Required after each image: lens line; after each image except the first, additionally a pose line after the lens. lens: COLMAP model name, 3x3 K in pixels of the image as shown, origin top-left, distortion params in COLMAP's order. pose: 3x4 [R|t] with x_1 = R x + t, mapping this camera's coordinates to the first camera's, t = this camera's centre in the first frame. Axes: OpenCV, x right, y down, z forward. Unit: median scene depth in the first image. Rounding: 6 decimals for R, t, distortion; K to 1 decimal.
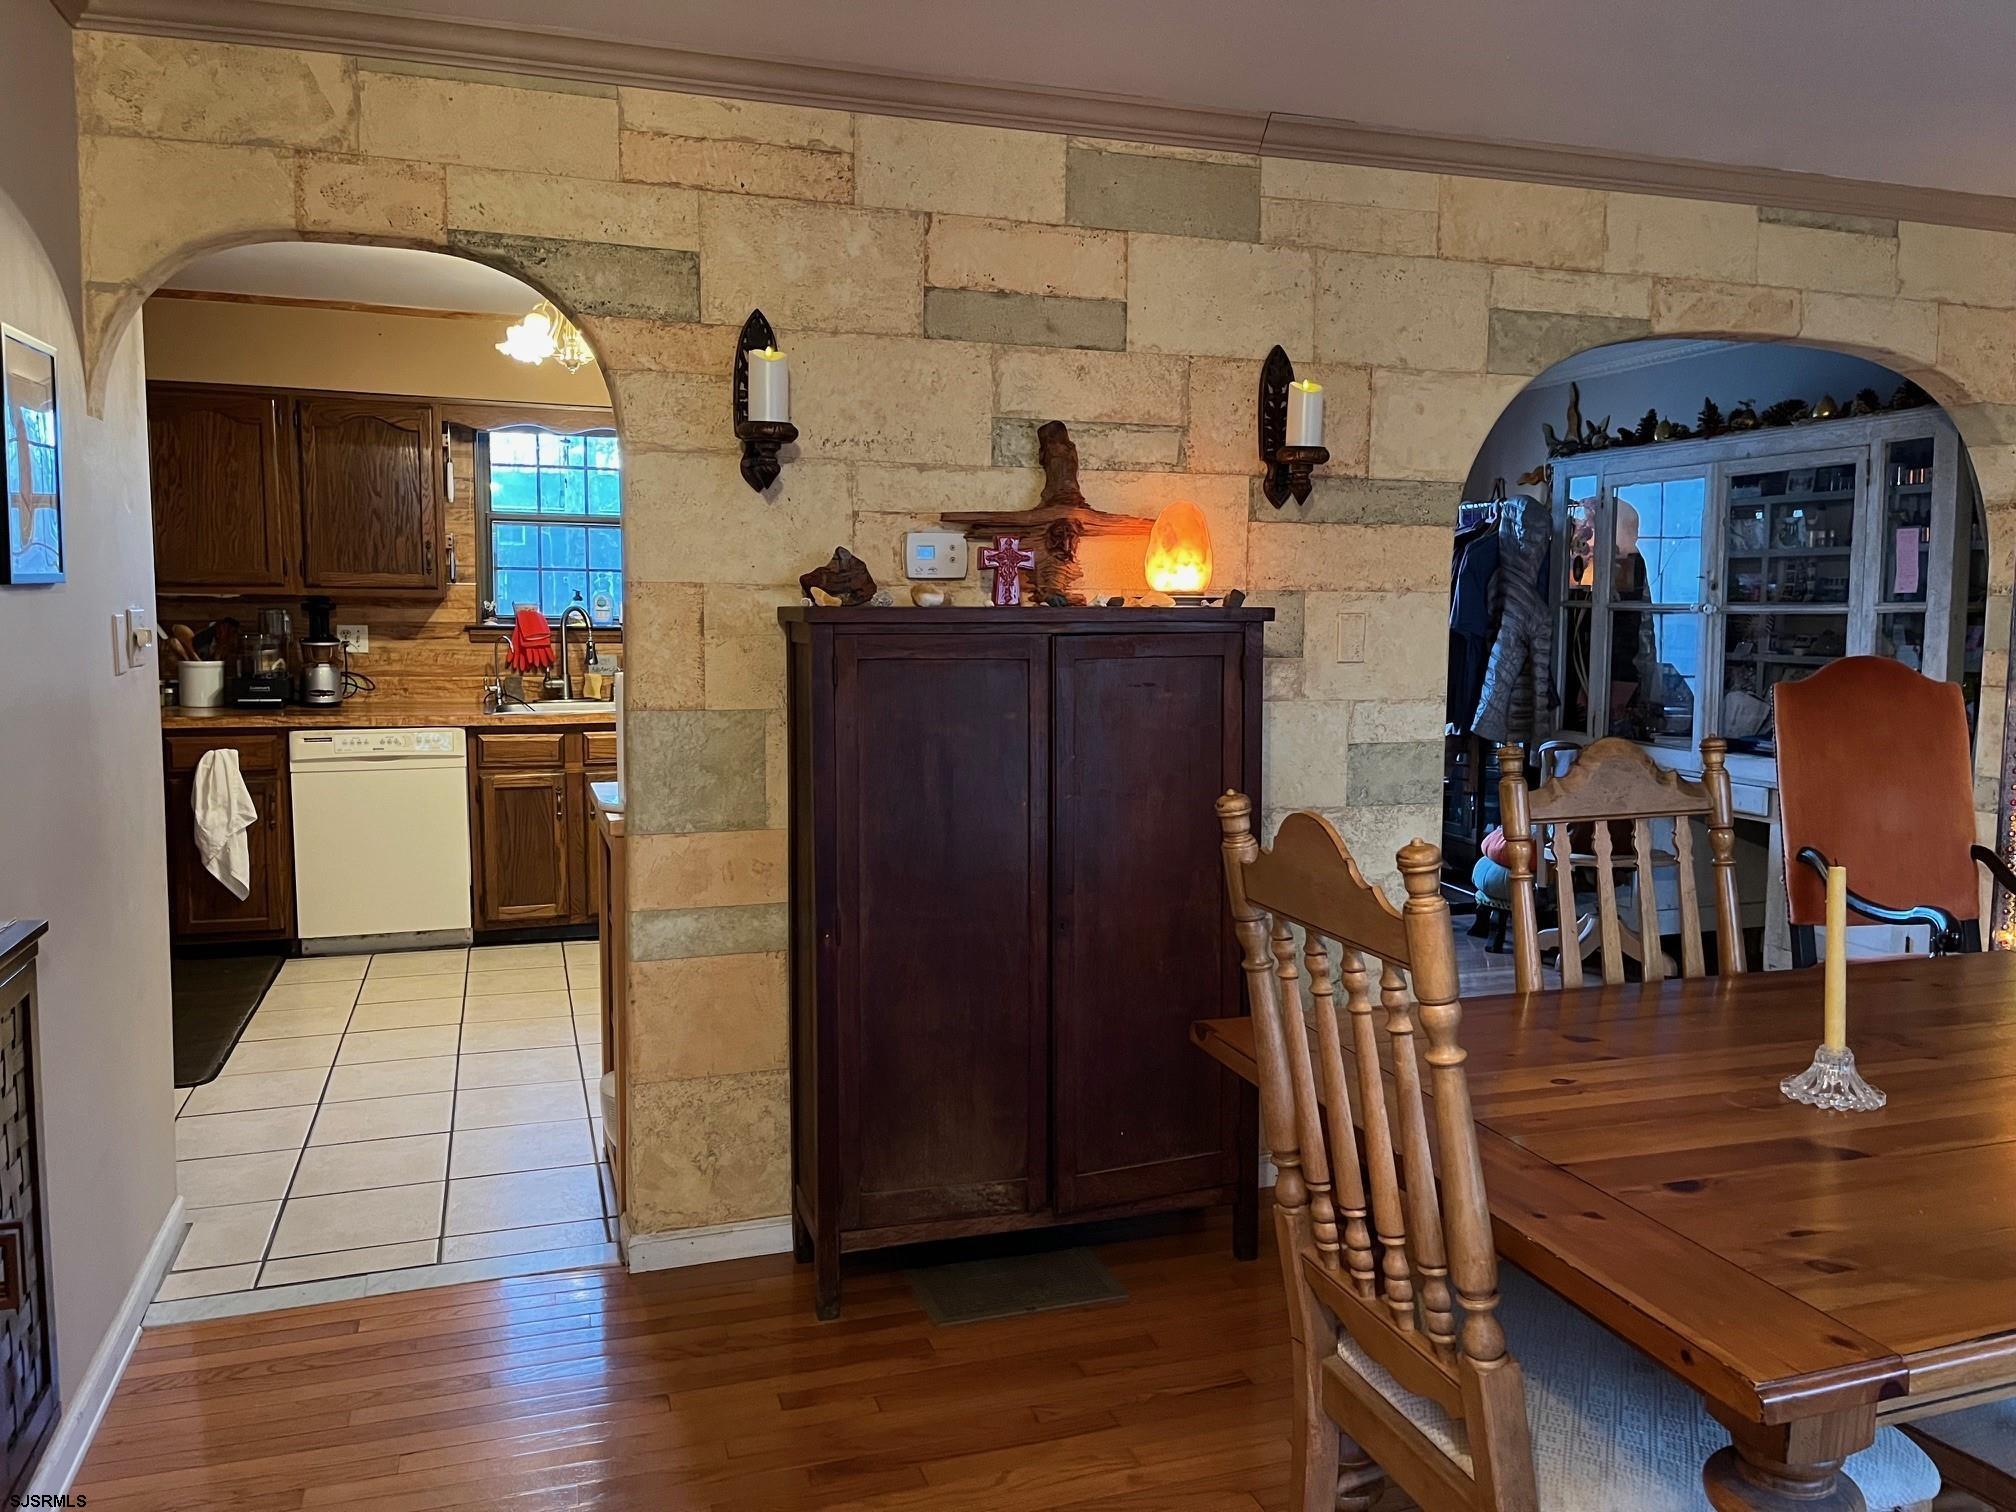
lens RADIAL K [[1546.4, 0, 1037.6], [0, 1546.4, 737.2], [0, 0, 1]] dist [0.033079, -0.018285]
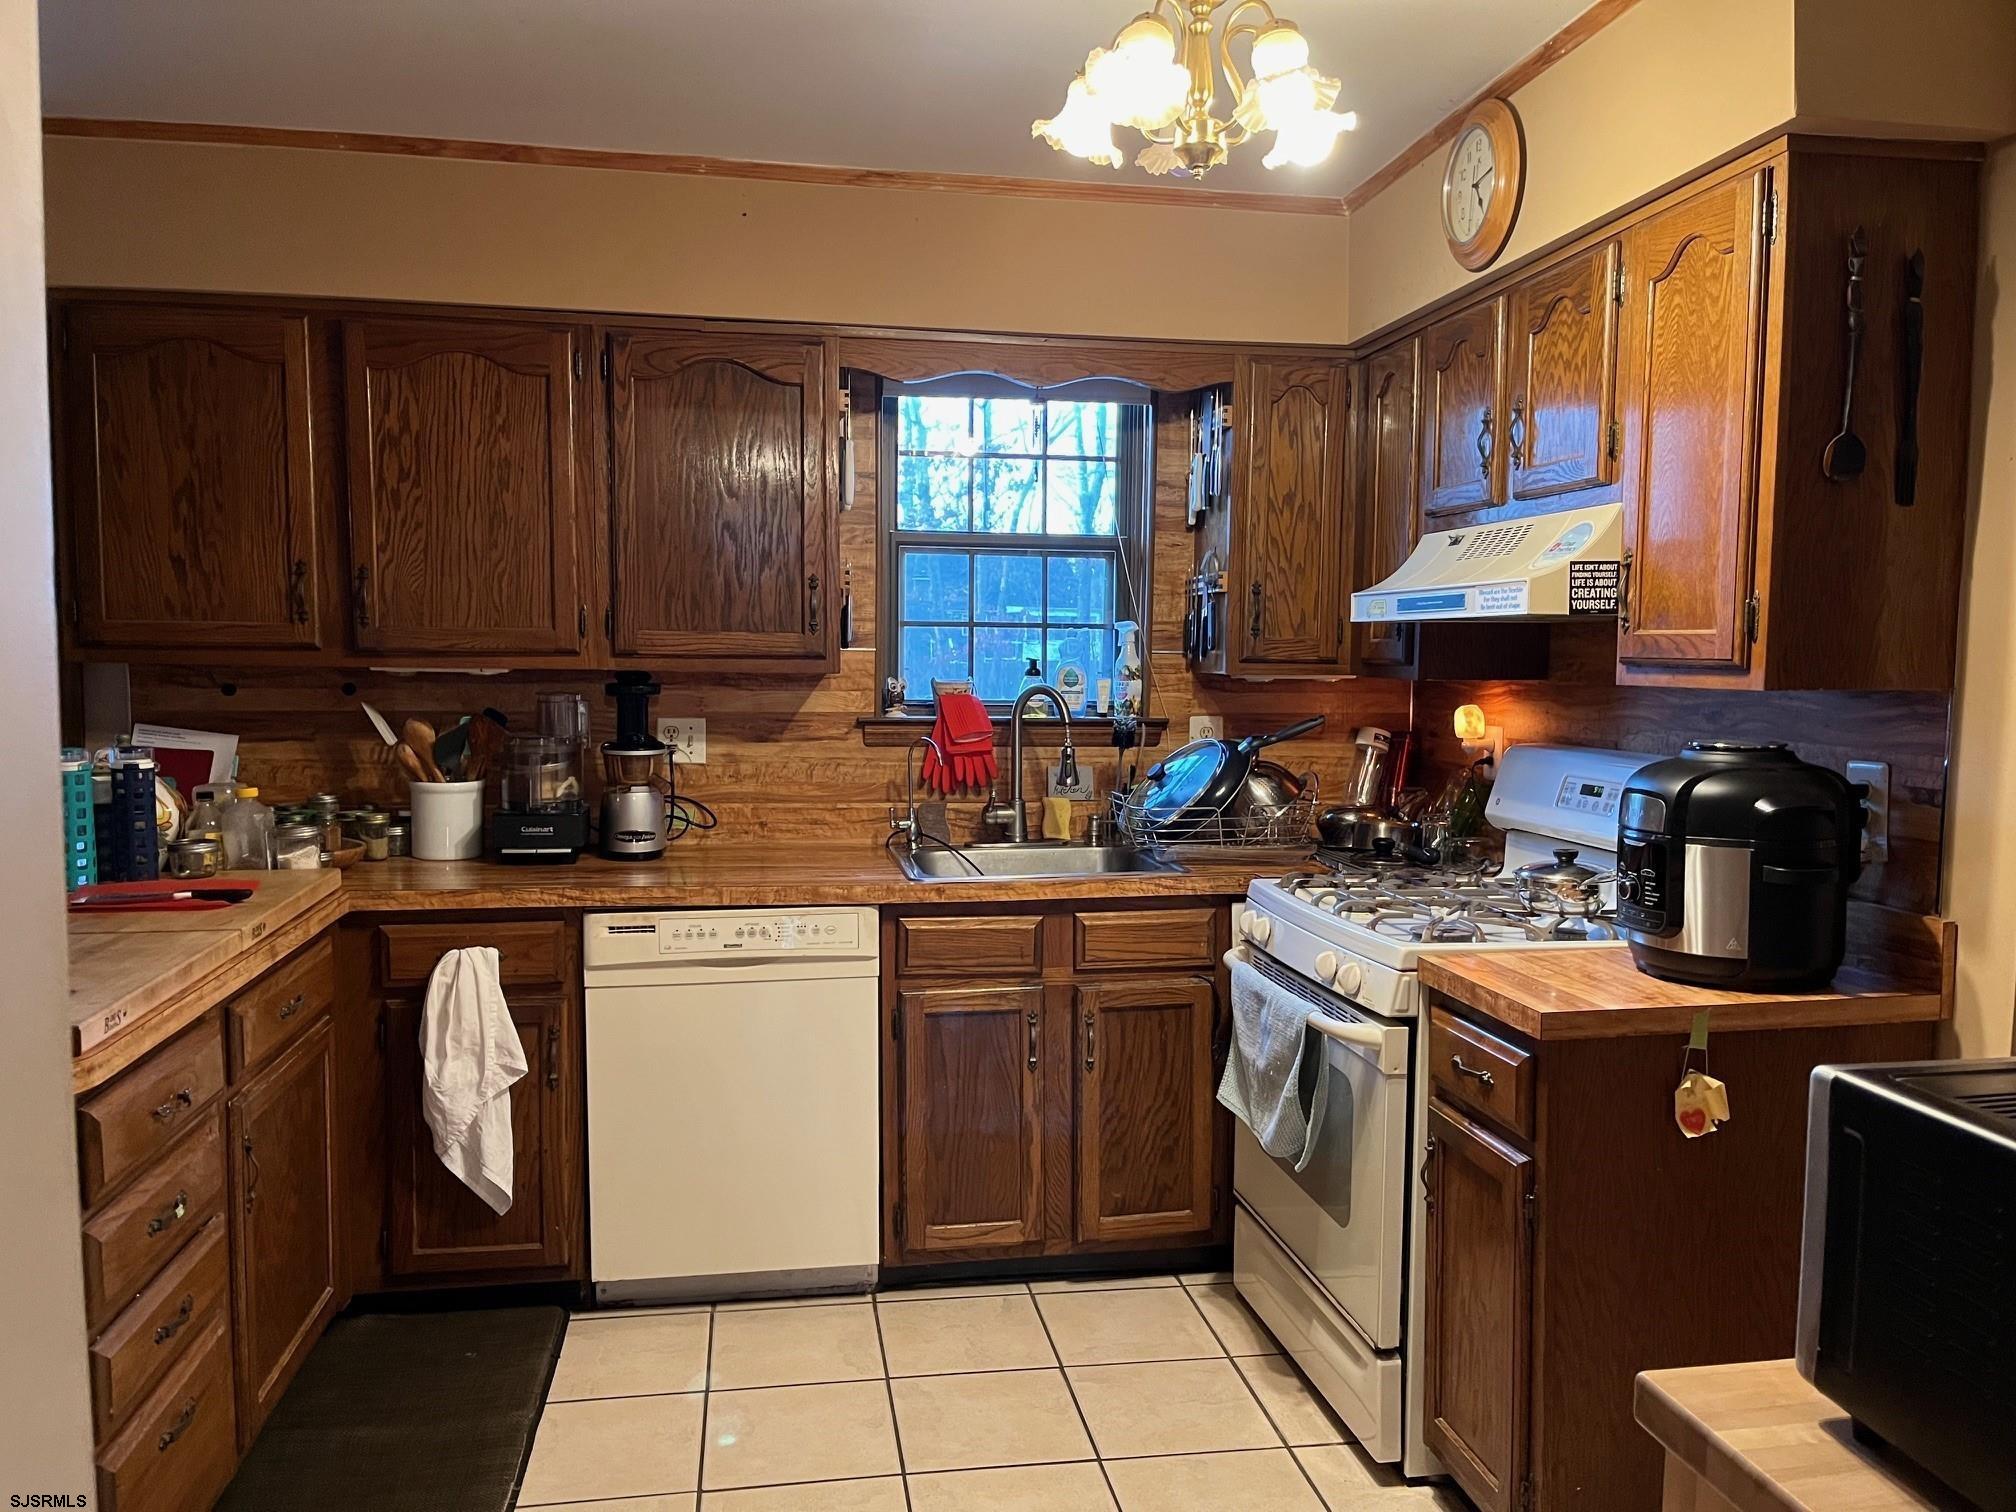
lens RADIAL K [[1546.4, 0, 1004.0], [0, 1546.4, 757.9], [0, 0, 1]] dist [0.033079, -0.018285]
pose [[0.985511, 0.007052, -0.169467, -0.226617], [-0.011412, 0.999628, -0.024767, -0.045333], [0.169229, 0.026342, 0.985225, 0.451956]]
